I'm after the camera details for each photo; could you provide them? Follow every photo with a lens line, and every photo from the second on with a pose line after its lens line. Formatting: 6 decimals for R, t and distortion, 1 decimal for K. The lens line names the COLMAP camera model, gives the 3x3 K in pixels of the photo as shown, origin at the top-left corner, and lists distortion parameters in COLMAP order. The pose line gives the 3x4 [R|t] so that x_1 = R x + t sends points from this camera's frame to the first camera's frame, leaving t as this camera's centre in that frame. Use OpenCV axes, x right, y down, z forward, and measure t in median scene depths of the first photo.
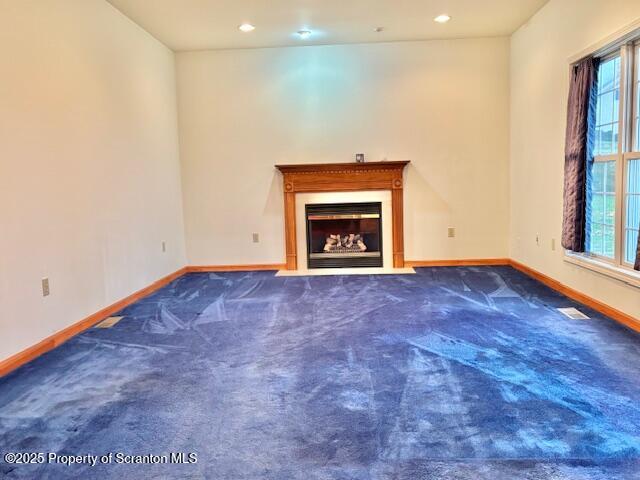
lens RADIAL K [[556.9, 0, 320.1], [0, 556.9, 248.3], [0, 0, 1]] dist [0.014162, -0.000097]
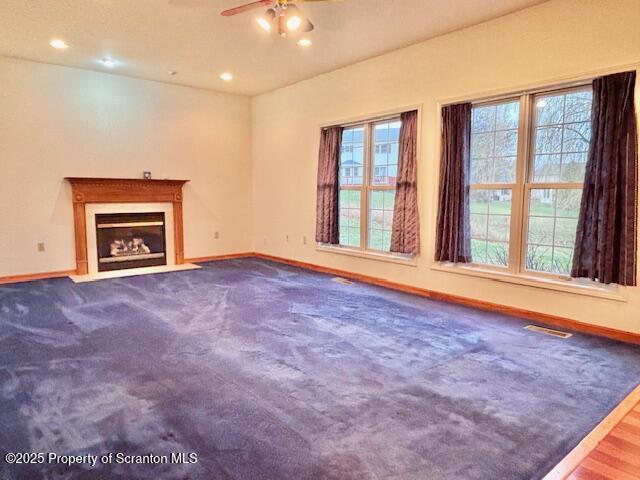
lens RADIAL K [[424.1, 0, 323.1], [0, 424.1, 240.1], [0, 0, 1]] dist [0.056959, -0.083649]
pose [[0.732688, -0.041047, 0.679326, -0.276290], [0.050317, 0.998715, 0.006076, -0.010078], [-0.678702, 0.029729, 0.733812, 0.078639]]
